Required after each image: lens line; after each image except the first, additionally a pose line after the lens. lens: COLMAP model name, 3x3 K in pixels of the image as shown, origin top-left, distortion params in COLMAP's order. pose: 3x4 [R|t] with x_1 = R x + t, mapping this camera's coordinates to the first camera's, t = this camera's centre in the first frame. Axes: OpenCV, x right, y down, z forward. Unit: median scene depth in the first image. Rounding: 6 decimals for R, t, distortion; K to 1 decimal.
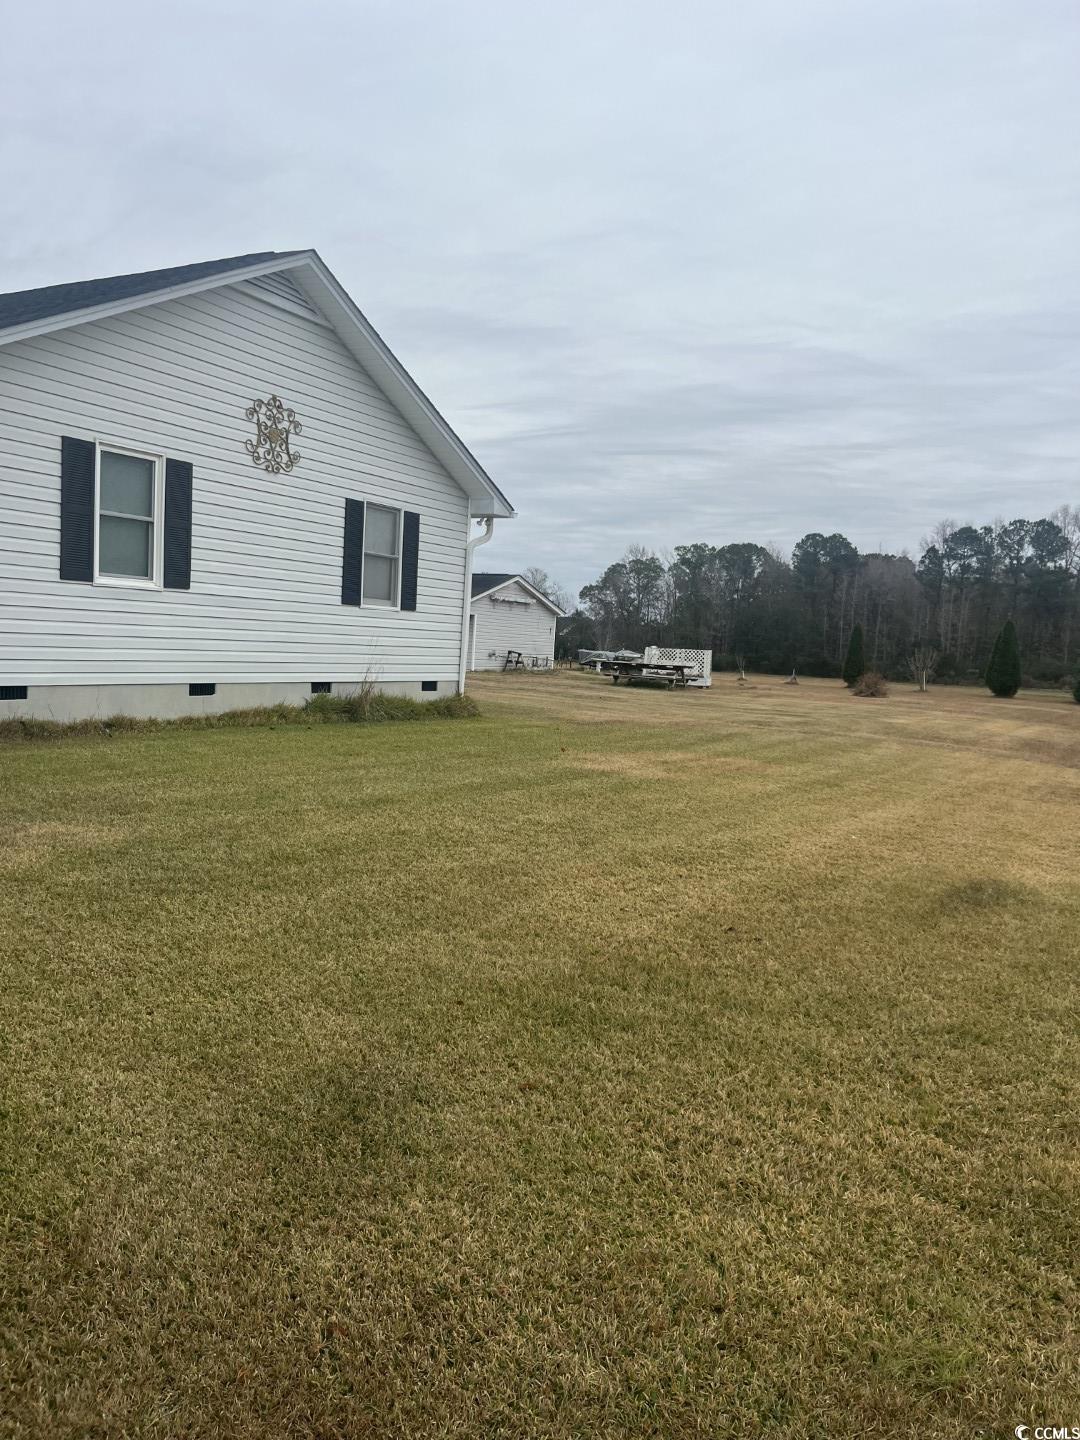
lens RADIAL K [[1088.2, 0, 540.0], [0, 1088.2, 720.0], [0, 0, 1]] dist [0.025991, -0.000723]
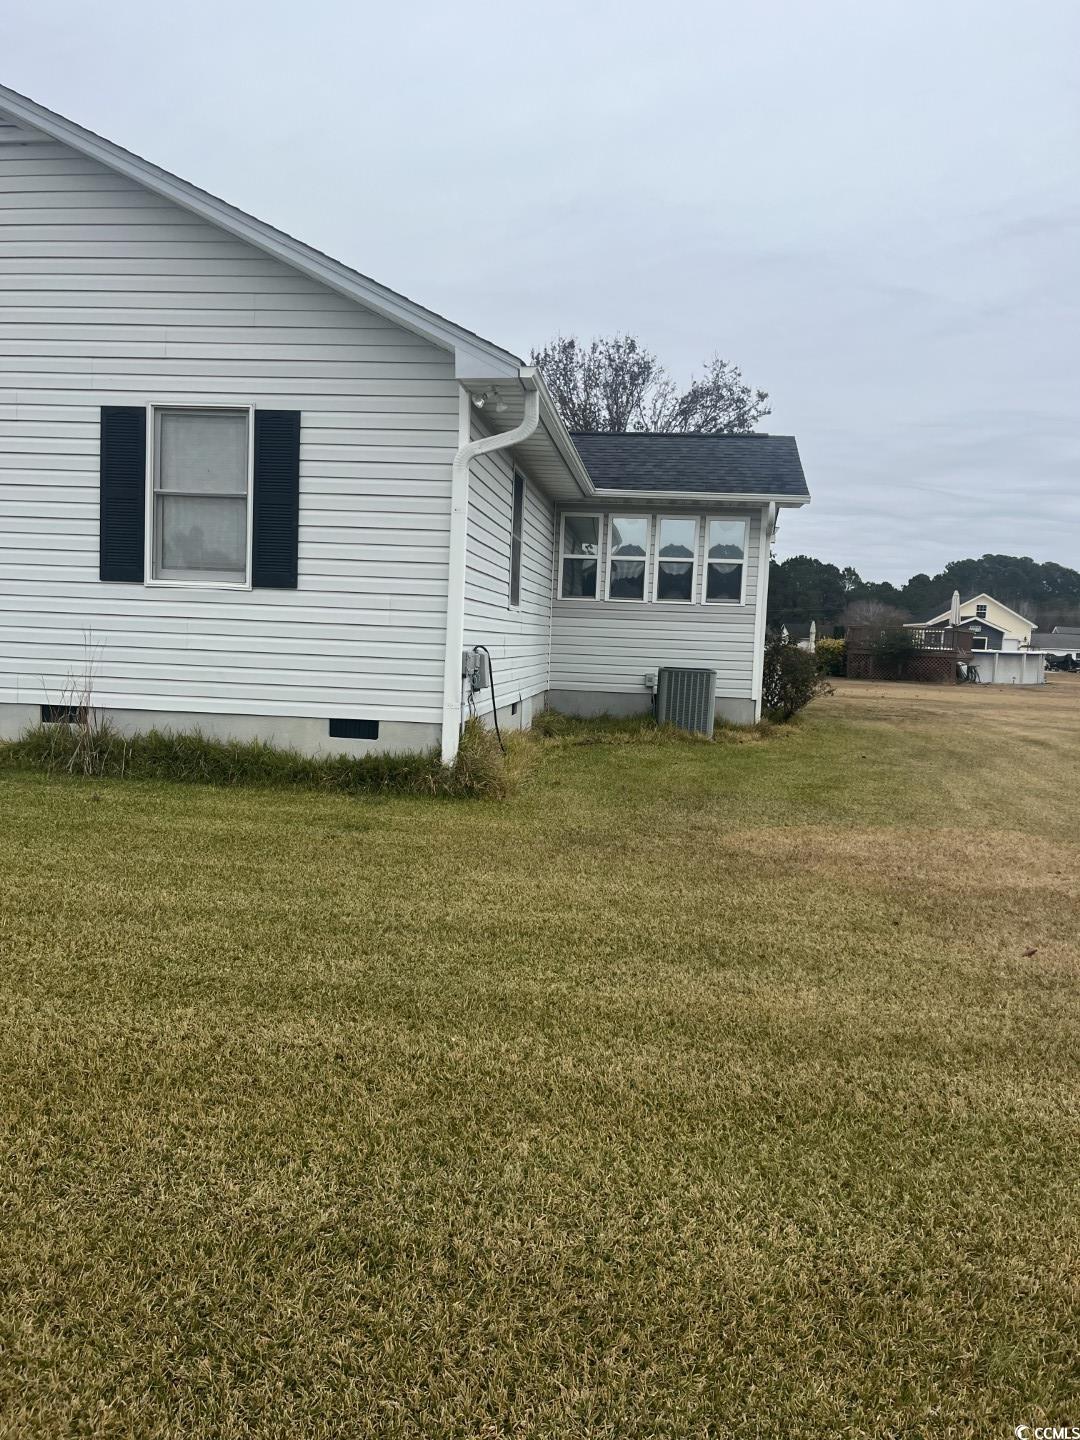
lens RADIAL K [[1208.6, 0, 540.0], [0, 1208.6, 720.0], [0, 0, 1]] dist [0.008046, -0.001881]
pose [[0.405490, 0.025222, -0.913752, 0.493518], [-0.085178, 0.996313, -0.010299, -0.038713], [0.910122, 0.082008, 0.406143, 0.872674]]
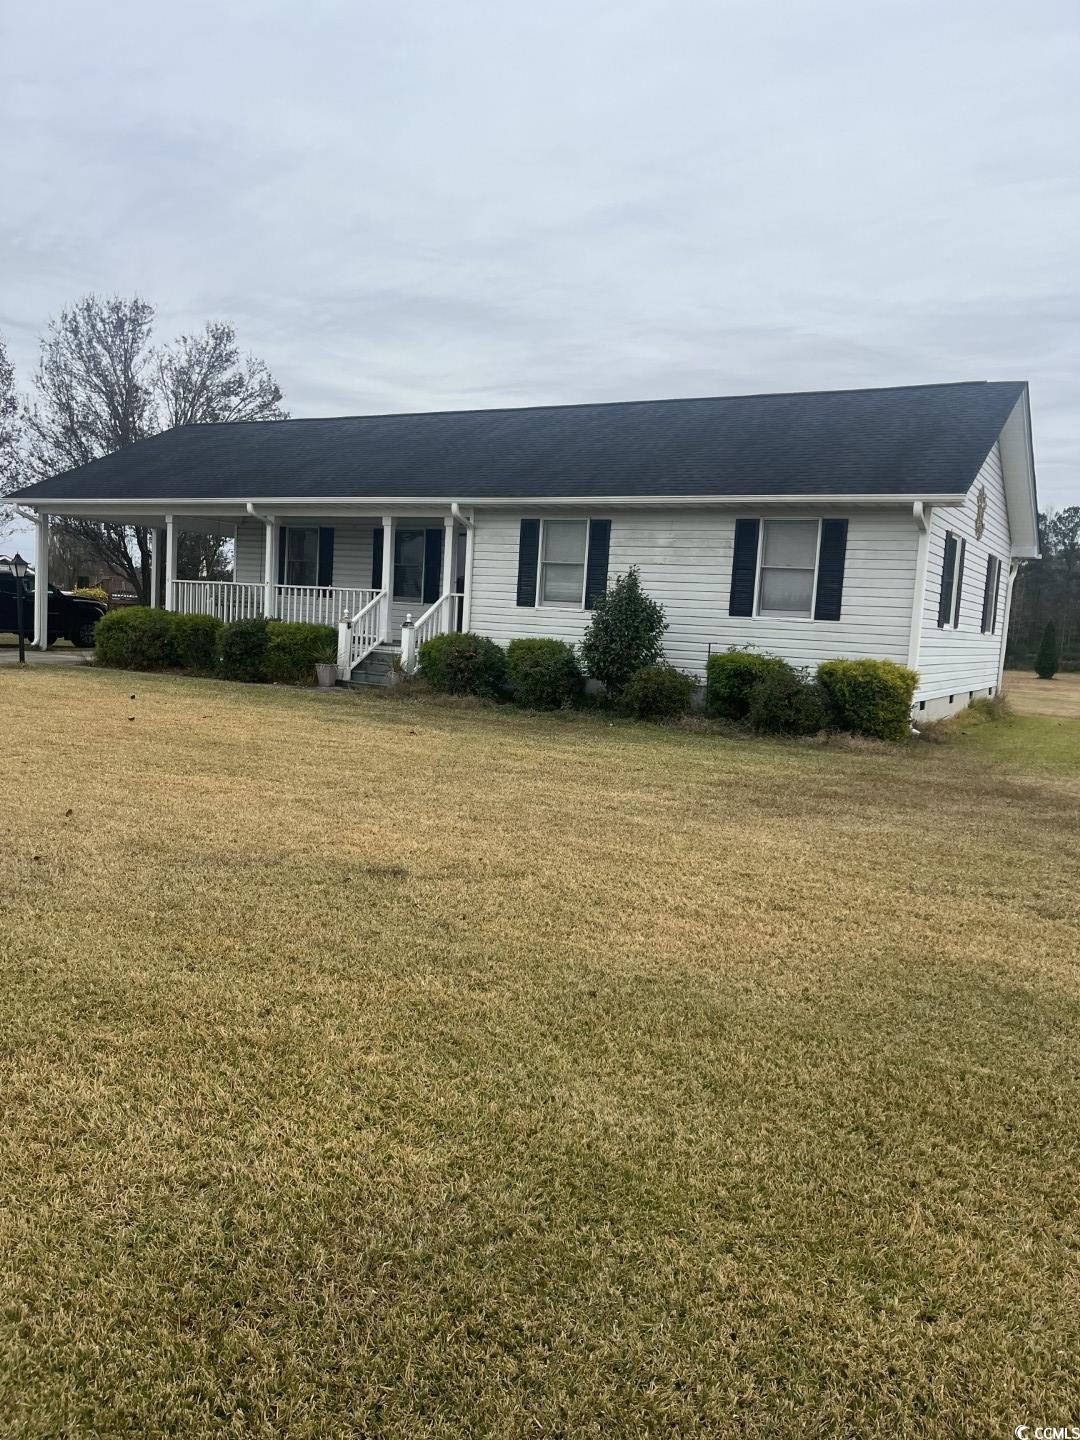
lens RADIAL K [[1088.2, 0, 540.0], [0, 1088.2, 720.0], [0, 0, 1]] dist [0.025991, -0.000723]
pose [[0.999846, -0.016486, -0.005991, -0.670188], [0.016541, 0.999820, 0.009297, -0.019363], [0.005837, -0.009395, 0.999939, -0.337491]]
